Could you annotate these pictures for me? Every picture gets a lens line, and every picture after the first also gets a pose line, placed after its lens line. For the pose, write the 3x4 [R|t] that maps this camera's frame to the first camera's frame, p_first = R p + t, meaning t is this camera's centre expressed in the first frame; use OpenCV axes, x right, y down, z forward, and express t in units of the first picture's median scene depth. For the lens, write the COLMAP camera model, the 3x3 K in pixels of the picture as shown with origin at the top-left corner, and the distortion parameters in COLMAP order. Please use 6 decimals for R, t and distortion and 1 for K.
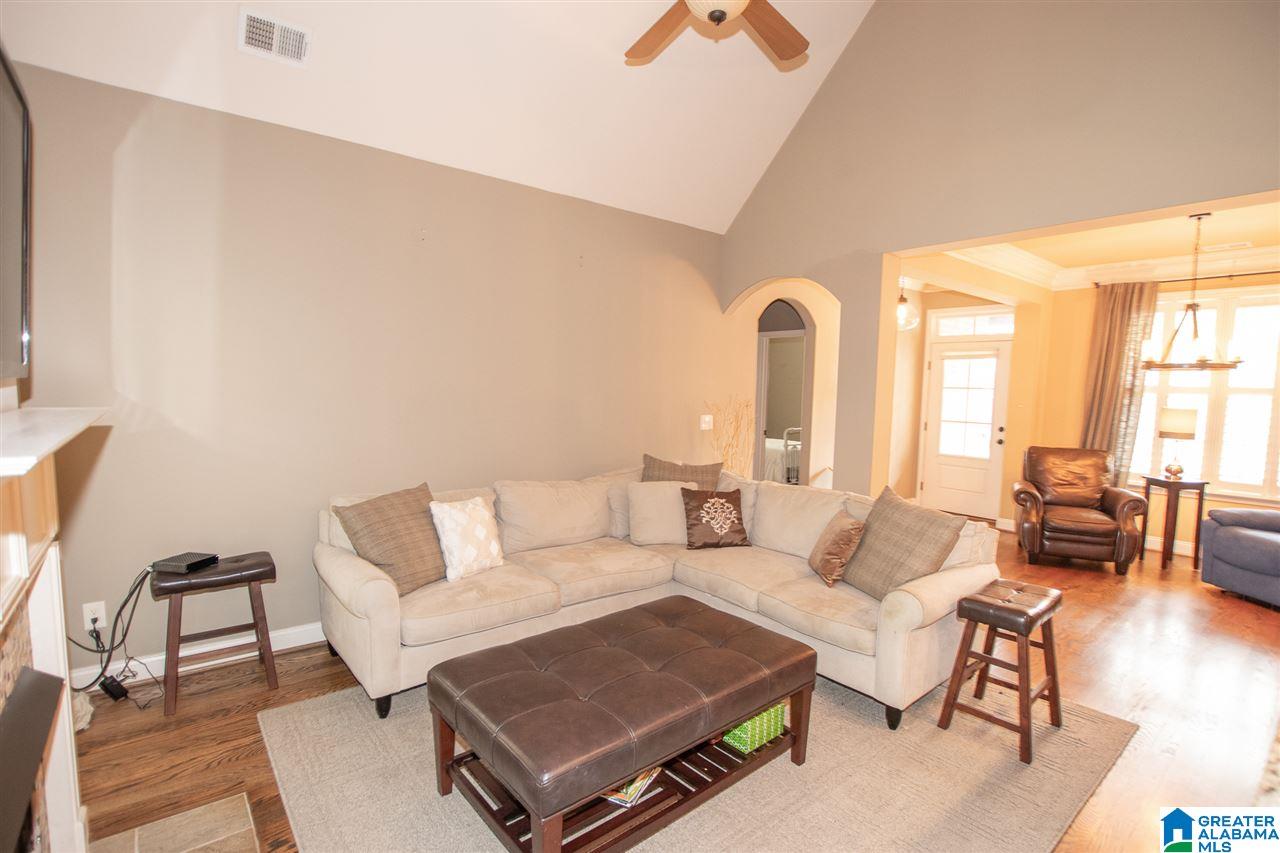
lens RADIAL K [[599.5, 0, 638.9], [0, 599.5, 430.8], [0, 0, 1]] dist [-0.029315, -0.000428]
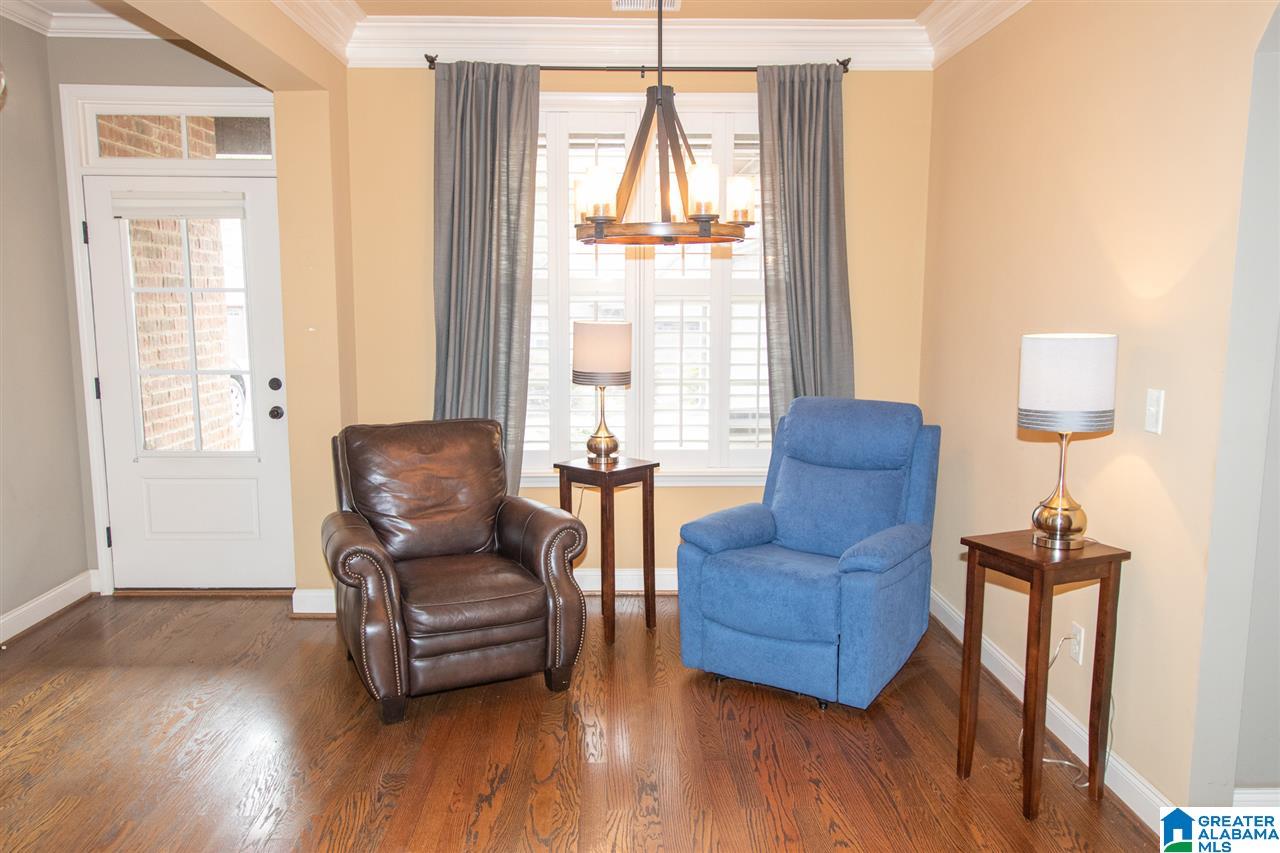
lens RADIAL K [[1034.0, 0, 638.4], [0, 1034.0, 458.6], [0, 0, 1]] dist [-0.000153, 0.000397]
pose [[0.616994, -0.139095, 0.774578, 0.406243], [0.068866, 0.990023, 0.122928, -0.052340], [-0.783949, -0.022504, 0.620417, 0.716725]]
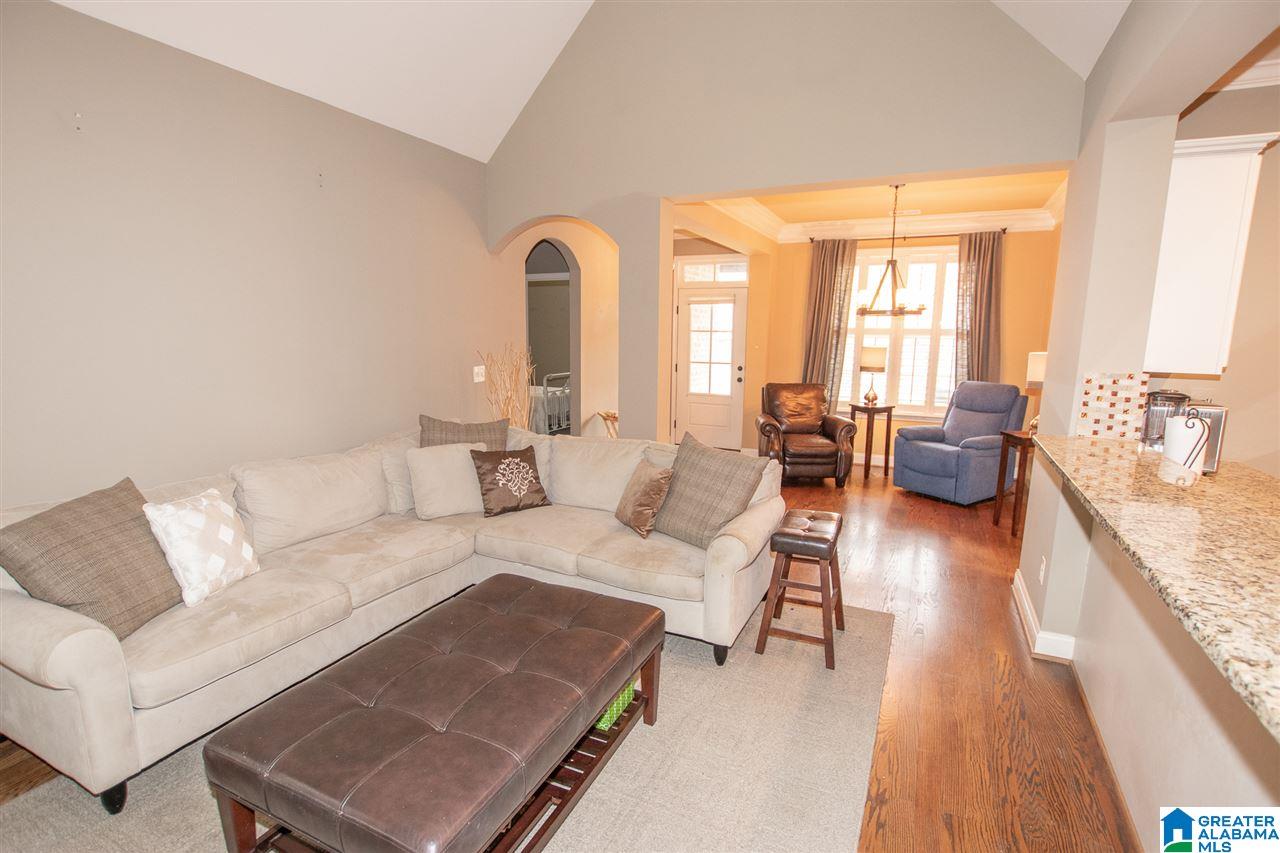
lens RADIAL K [[605.1, 0, 637.6], [0, 605.1, 432.3], [0, 0, 1]] dist [-0.040224, 0.010569]
pose [[0.908072, -0.079412, 0.411216, -0.087434], [0.040287, 0.993869, 0.102967, -0.017465], [-0.416871, -0.076935, 0.905704, 0.099448]]
